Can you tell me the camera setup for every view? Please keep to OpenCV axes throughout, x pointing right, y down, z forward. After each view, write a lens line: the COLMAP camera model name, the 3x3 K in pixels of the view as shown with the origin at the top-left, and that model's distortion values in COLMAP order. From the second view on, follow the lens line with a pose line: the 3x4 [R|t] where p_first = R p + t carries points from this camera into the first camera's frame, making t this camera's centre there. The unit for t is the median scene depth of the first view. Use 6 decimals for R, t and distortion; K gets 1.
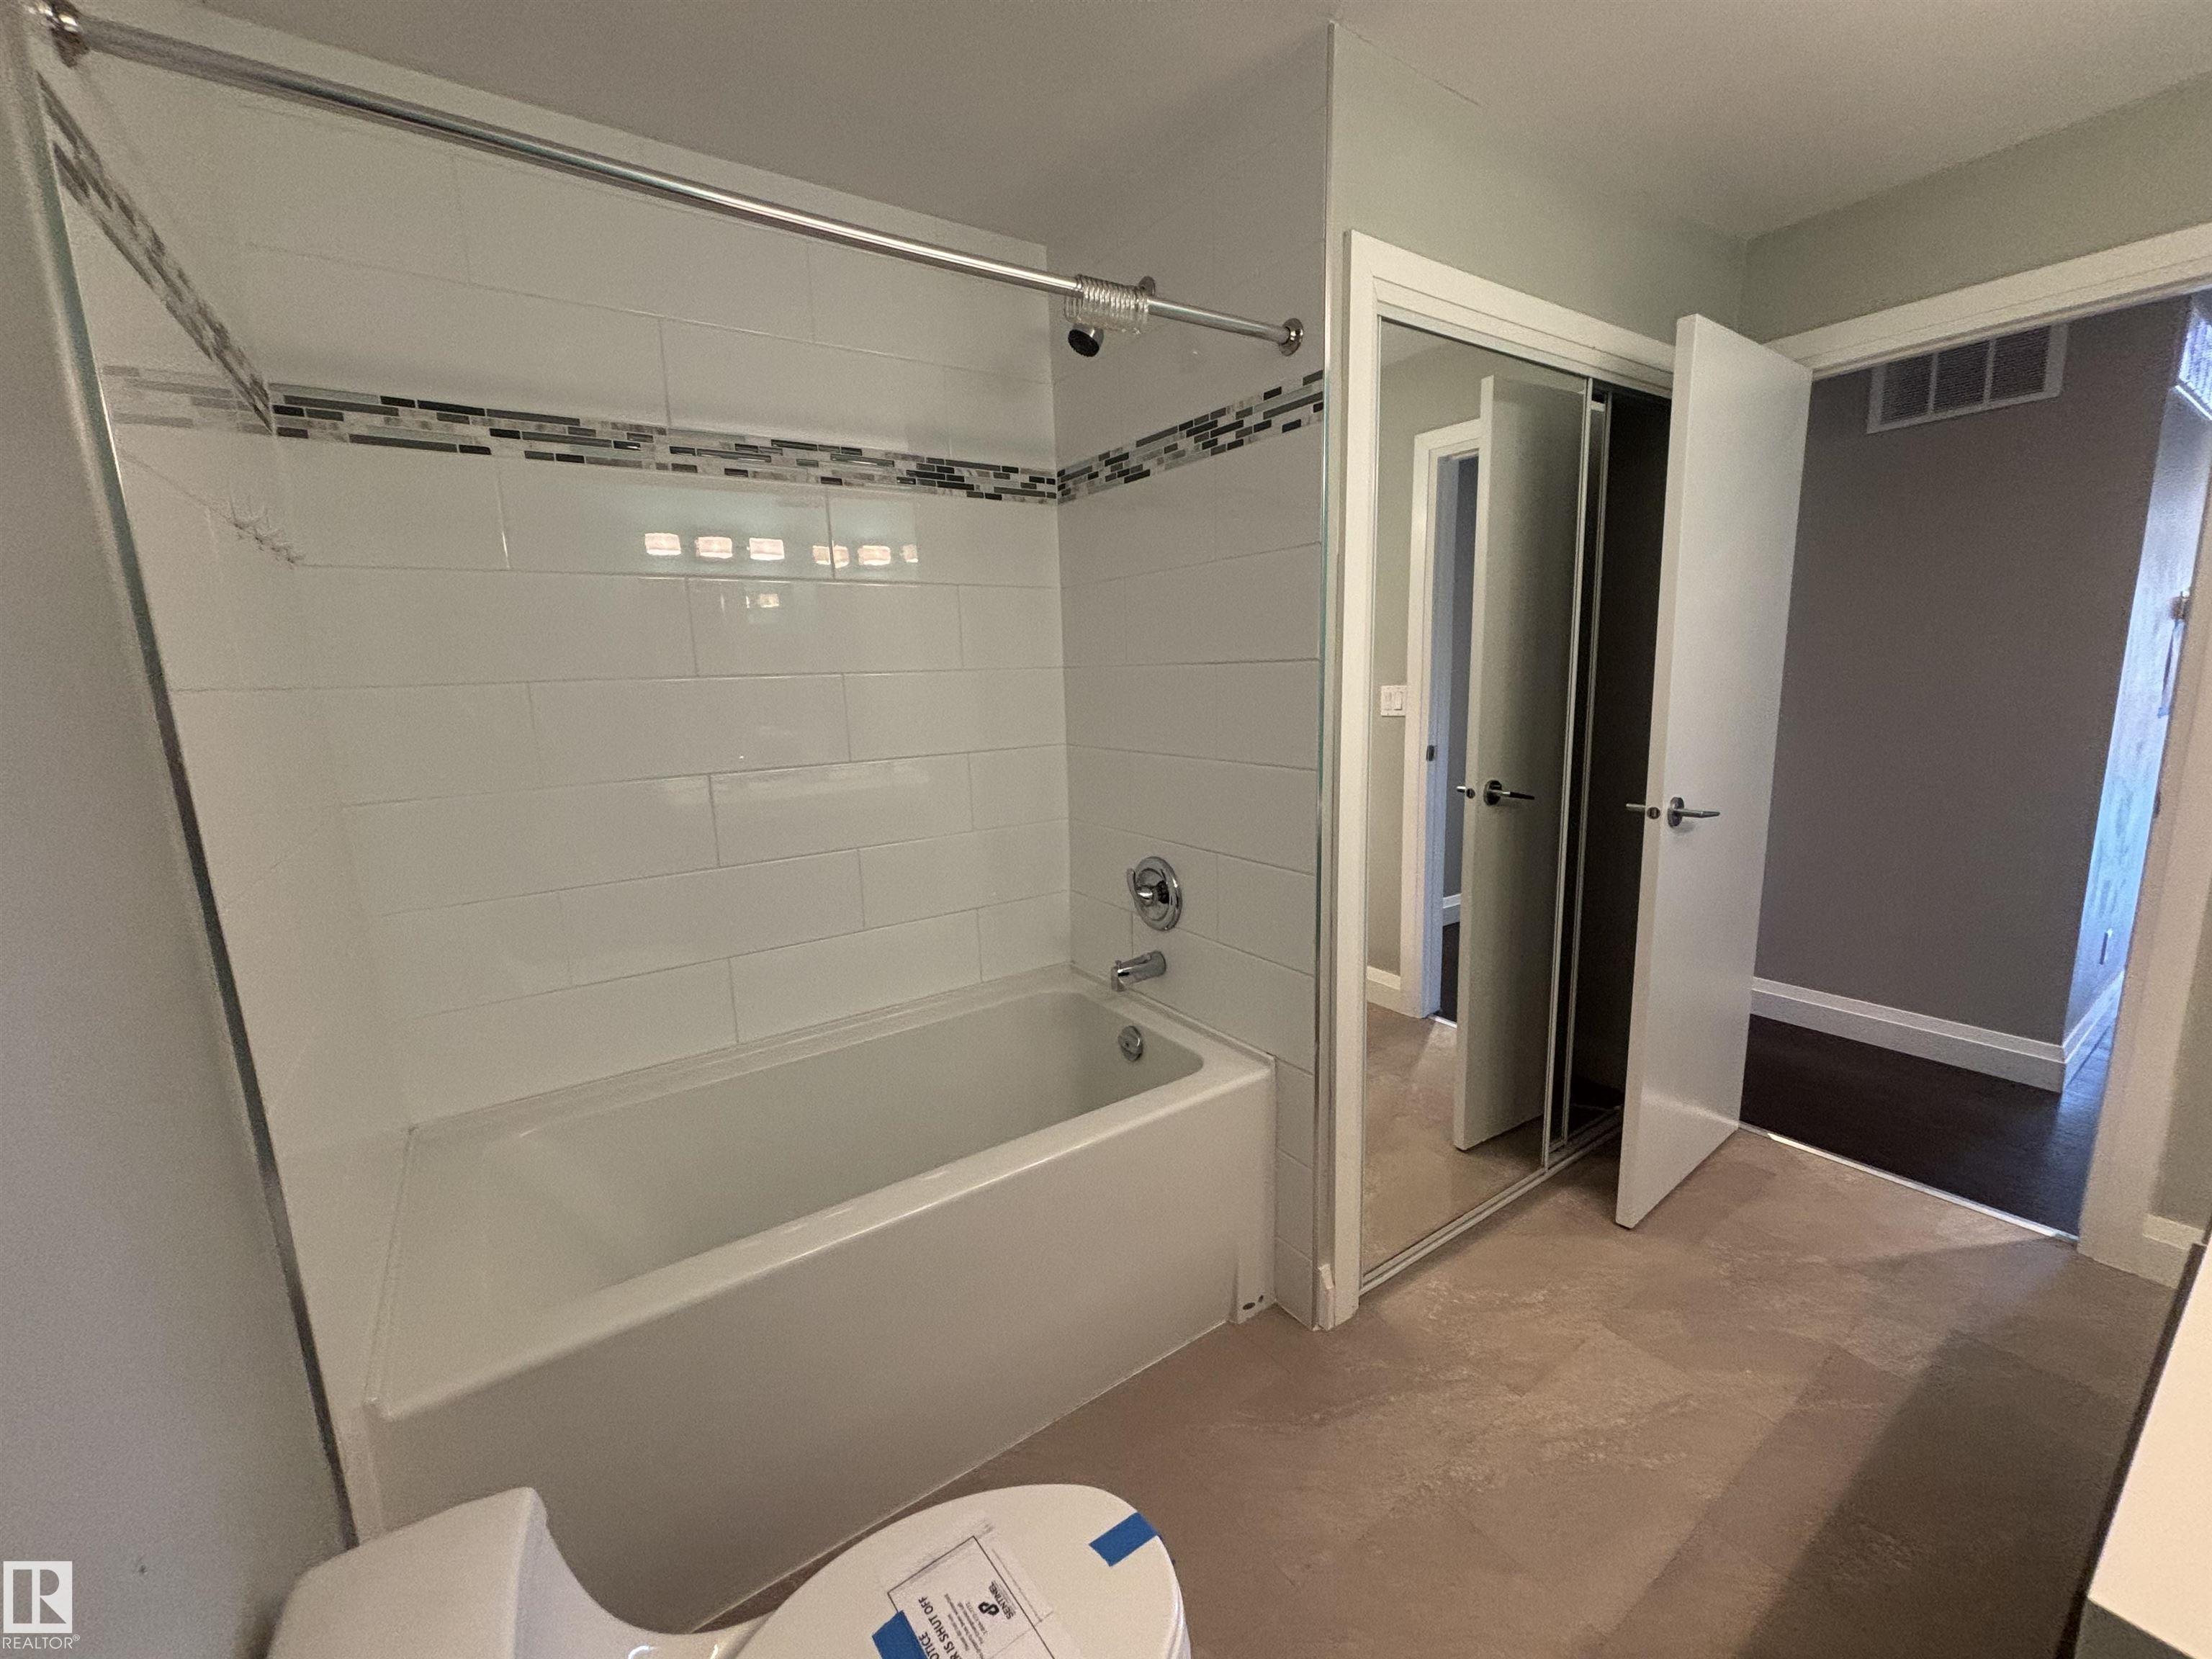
lens RADIAL K [[888.6, 0, 1092.9], [0, 888.6, 819.1], [0, 0, 1]] dist [0.002426, -0.000570]
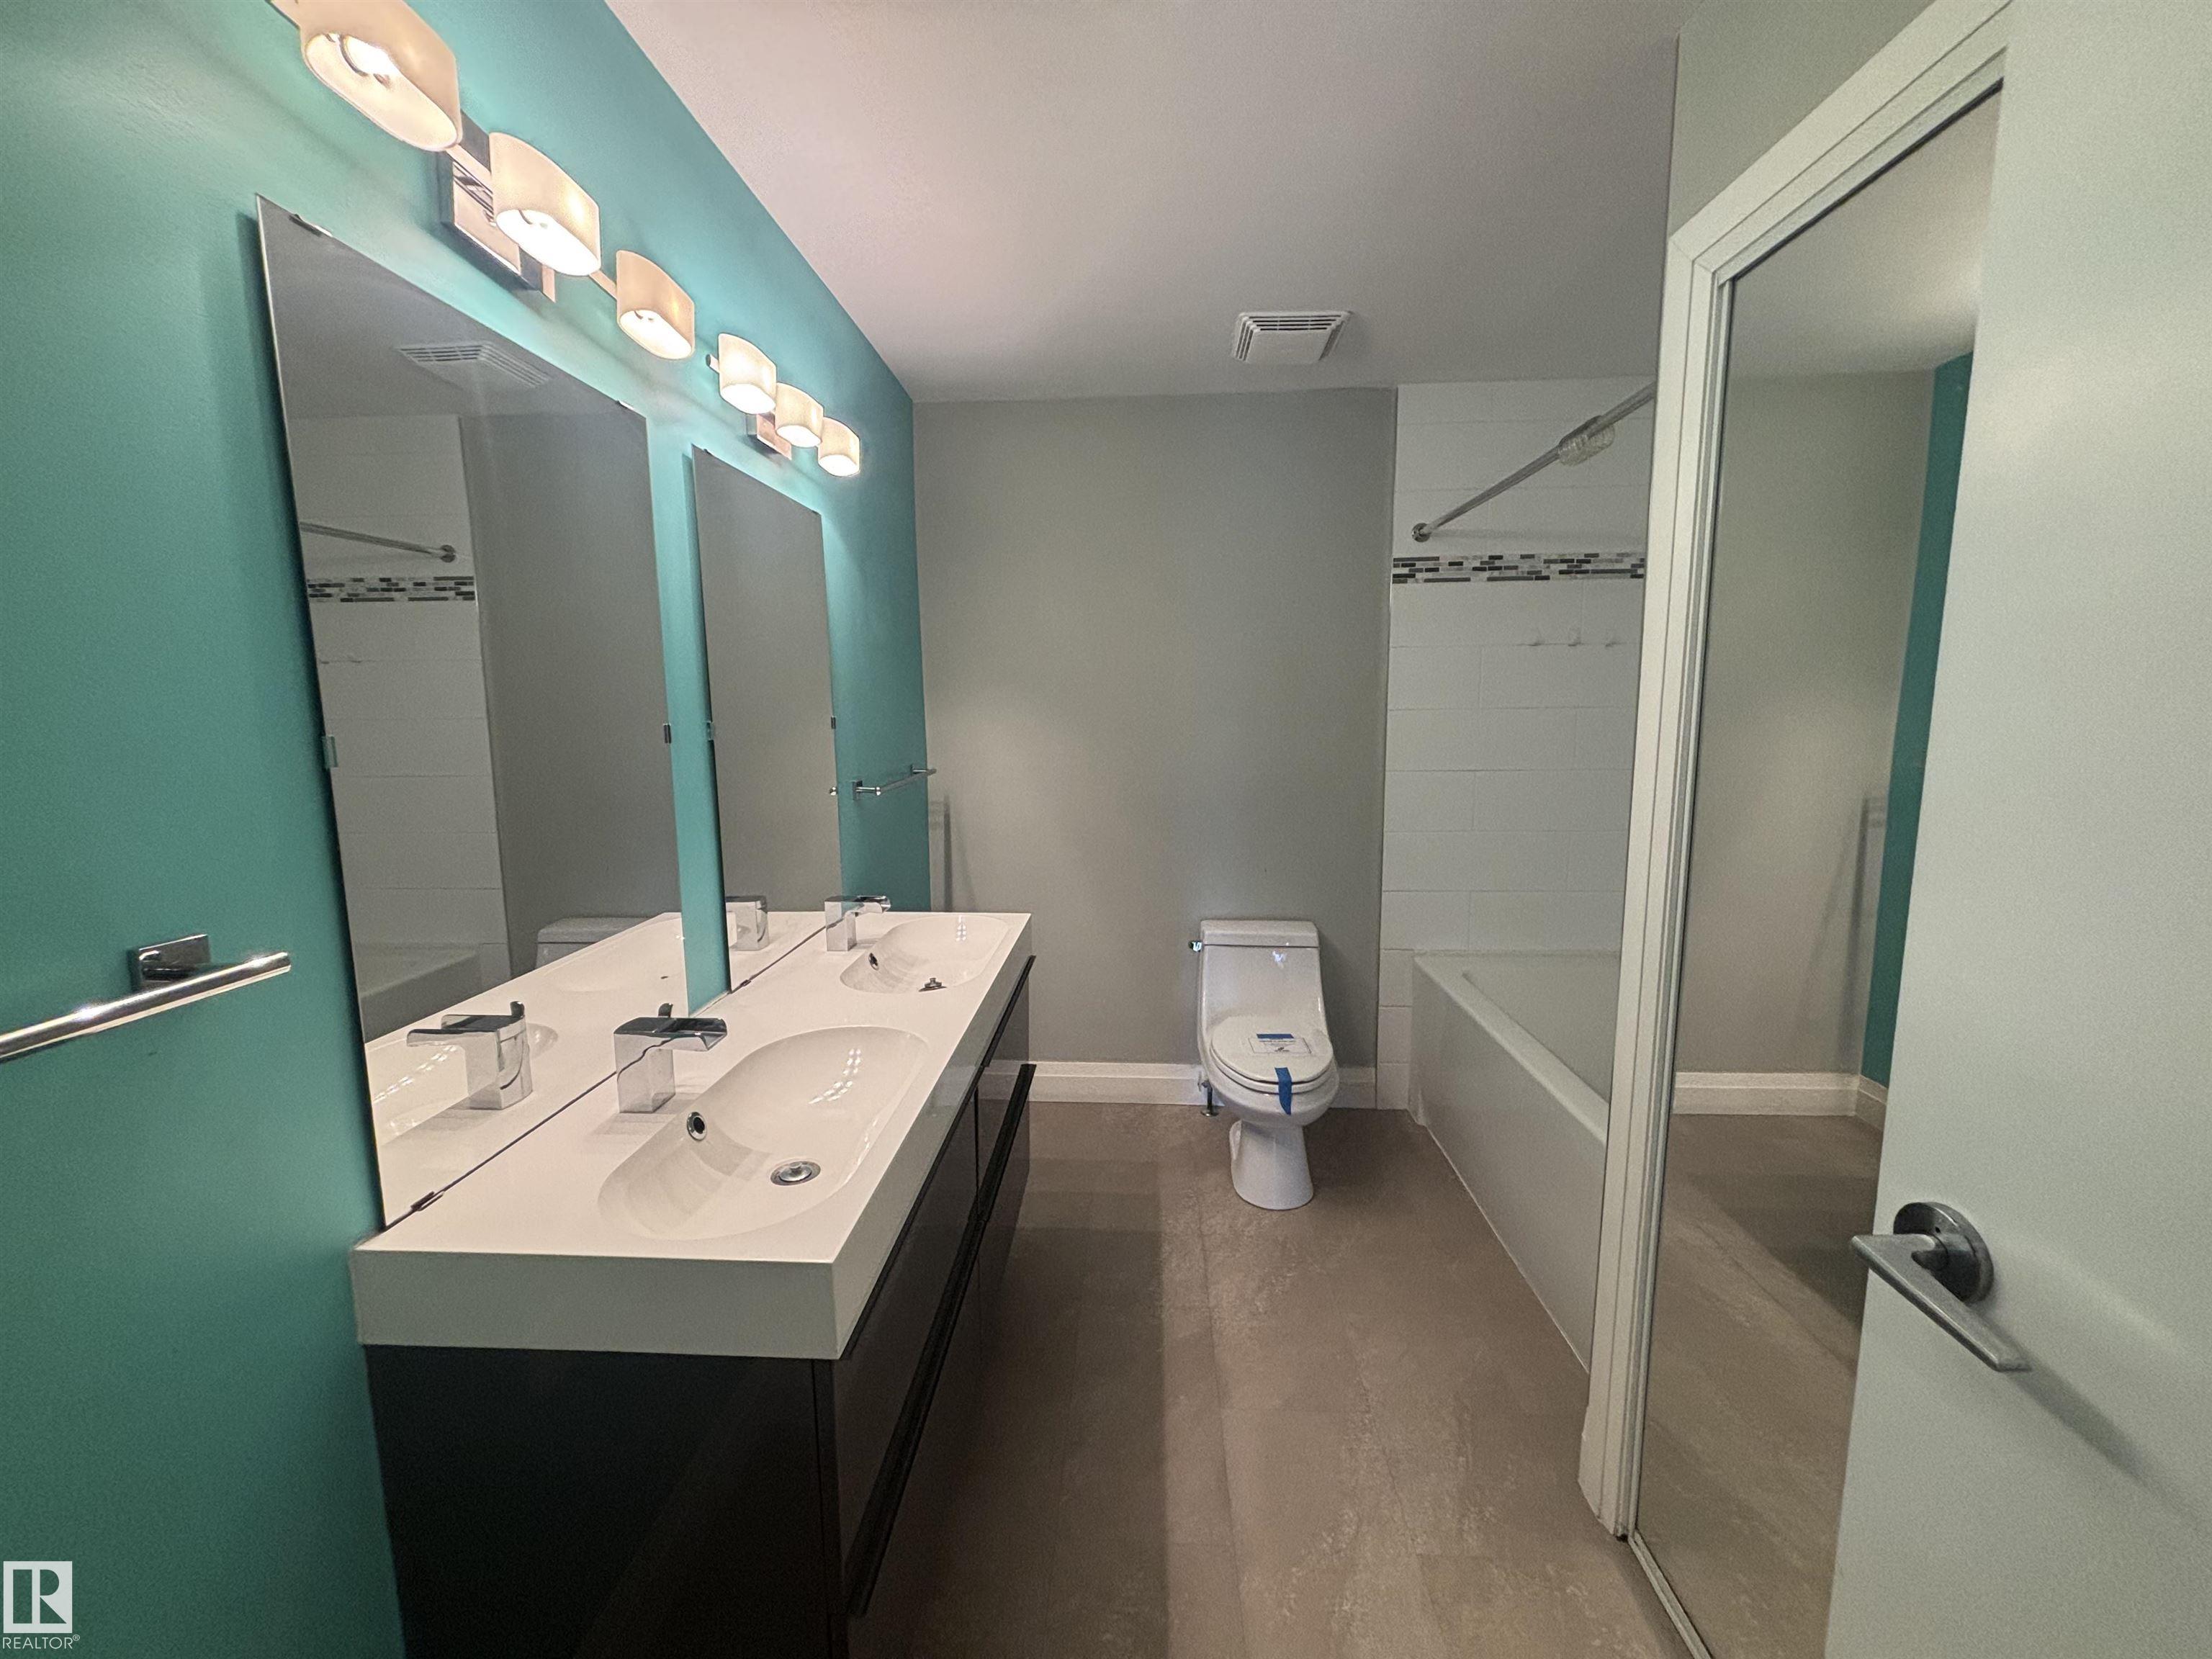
lens RADIAL K [[888.6, 0, 1100.0], [0, 888.6, 829.5], [0, 0, 1]] dist [0.002426, -0.000570]
pose [[-0.608668, 0.144624, -0.780133, 1.303265], [-0.110537, 0.958202, 0.263877, -0.248548], [0.785687, 0.246847, -0.567240, 1.114455]]
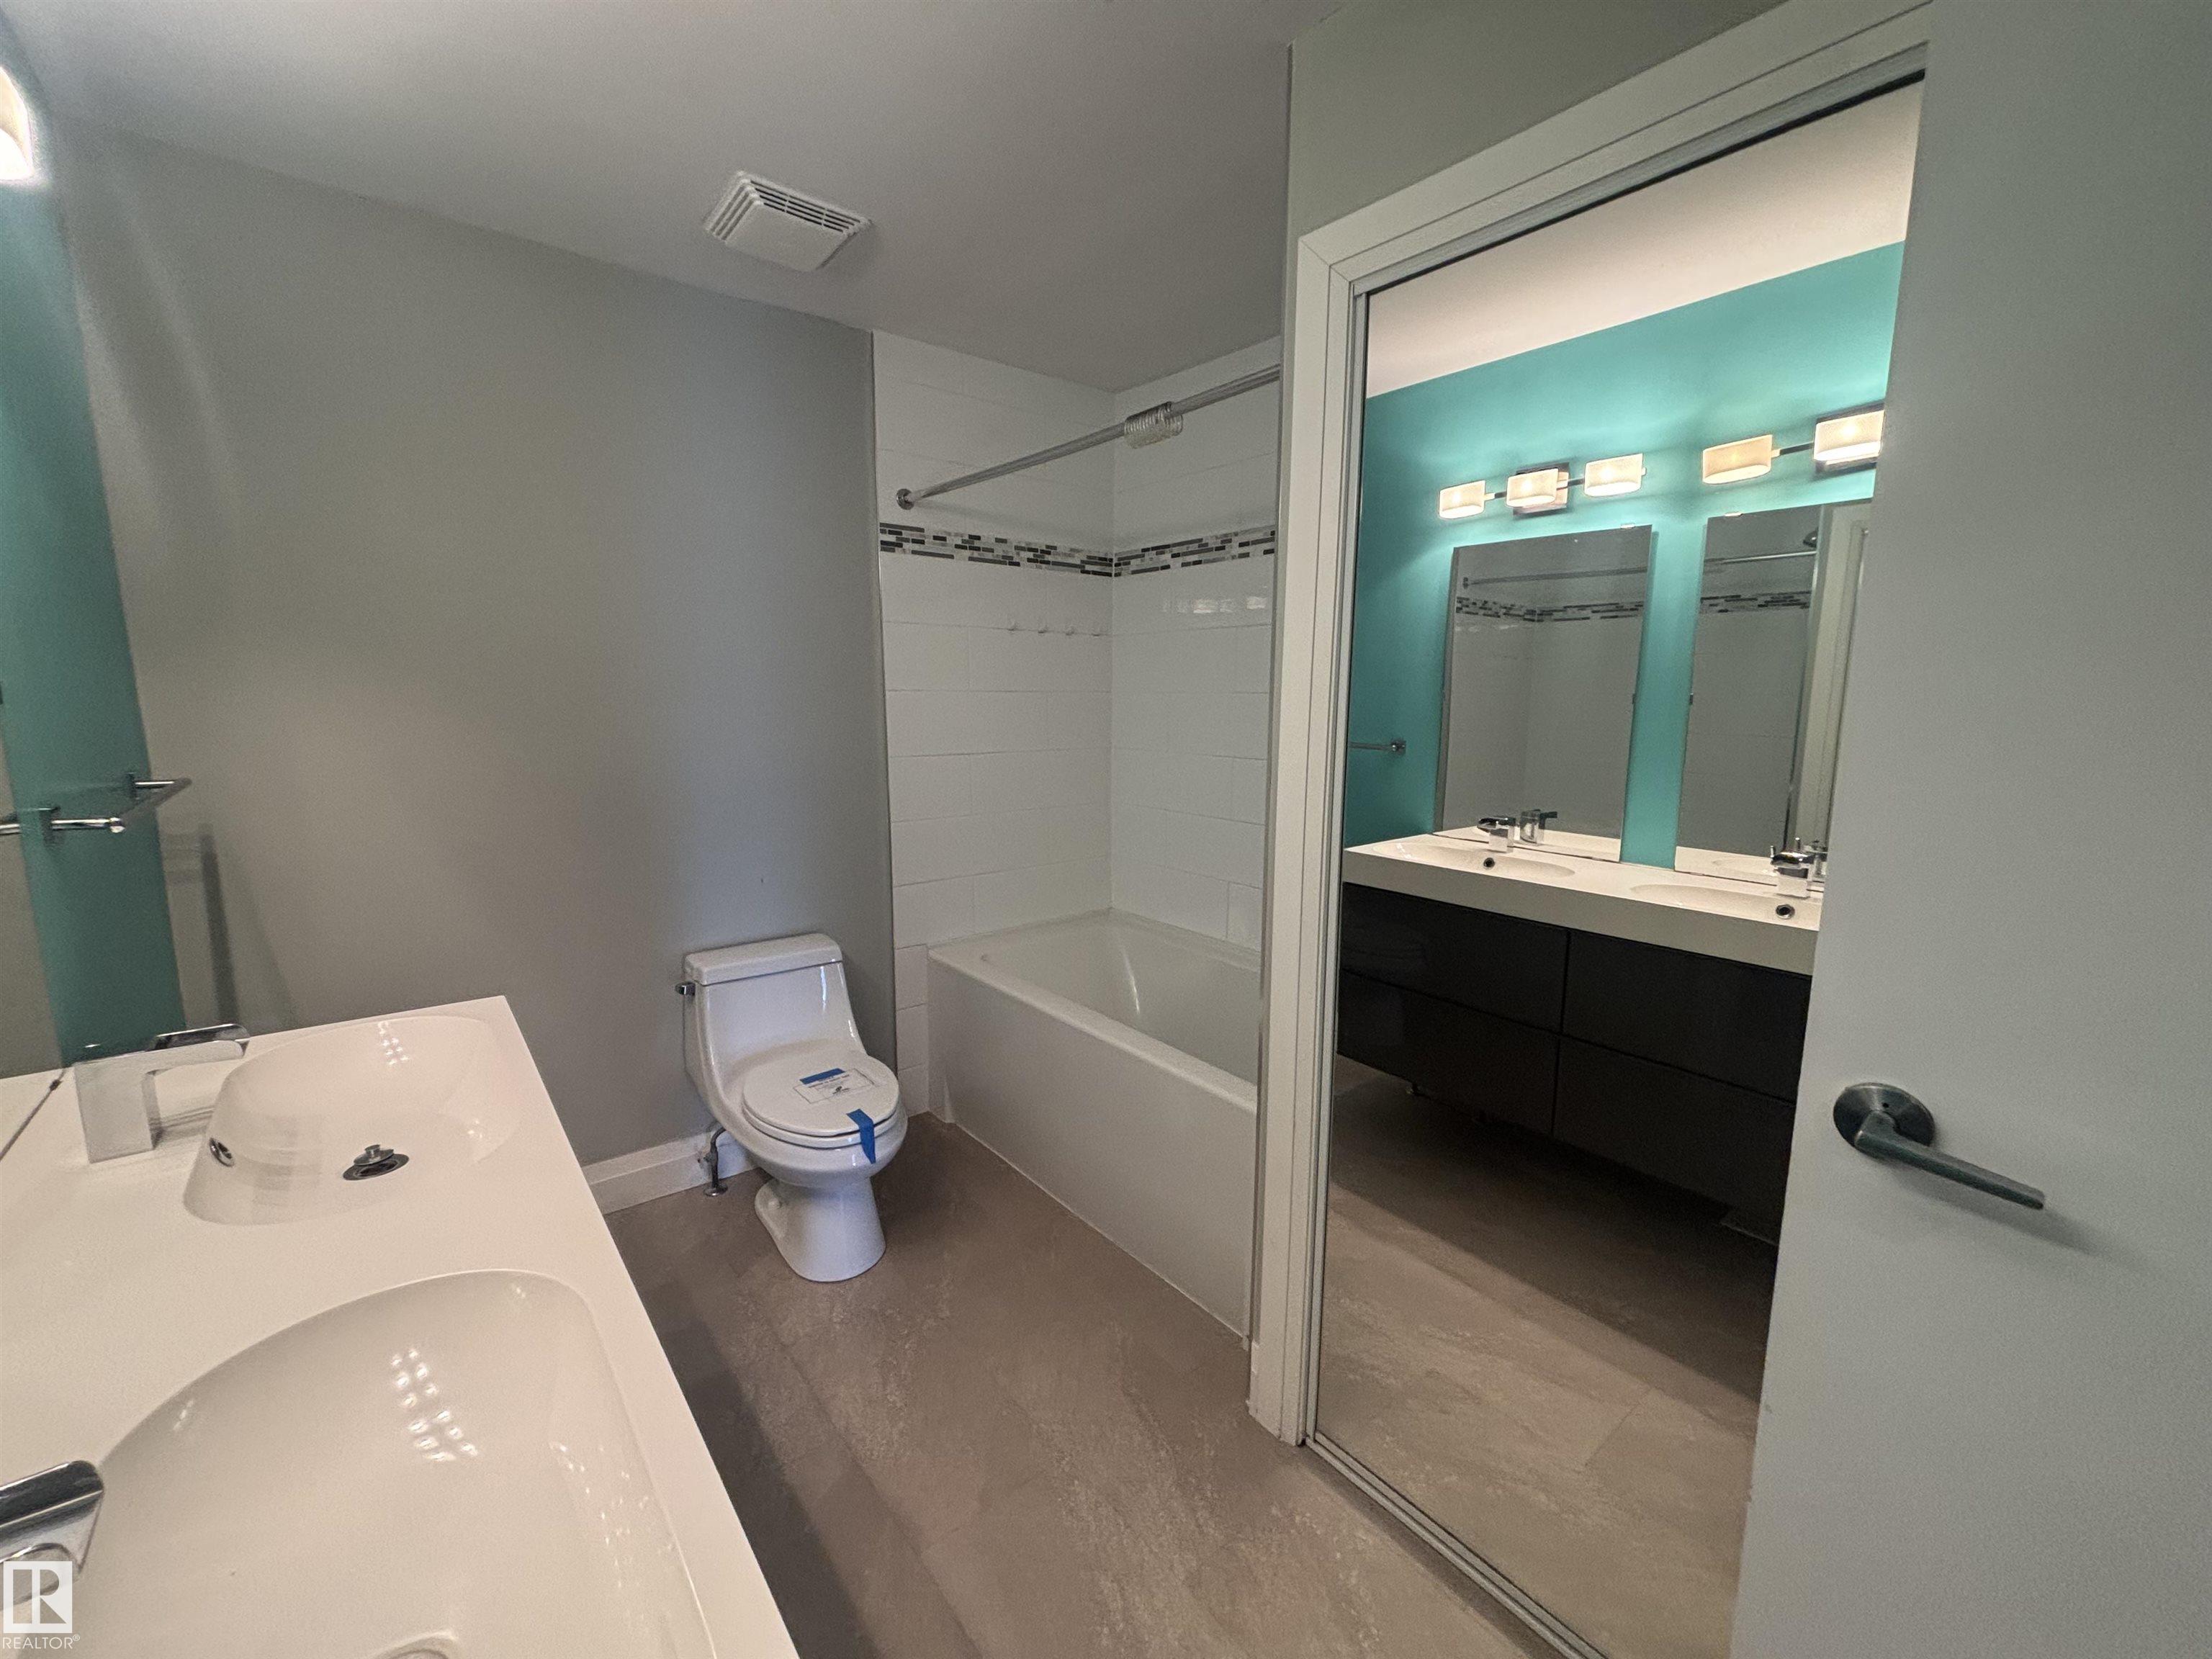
lens RADIAL K [[888.6, 0, 1104.5], [0, 888.6, 828.6], [0, 0, 1]] dist [0.002426, -0.000570]
pose [[0.086031, 0.179491, -0.979991, 1.205549], [-0.180637, 0.970145, 0.161830, -0.161448], [0.979780, 0.163100, 0.115885, 0.742362]]
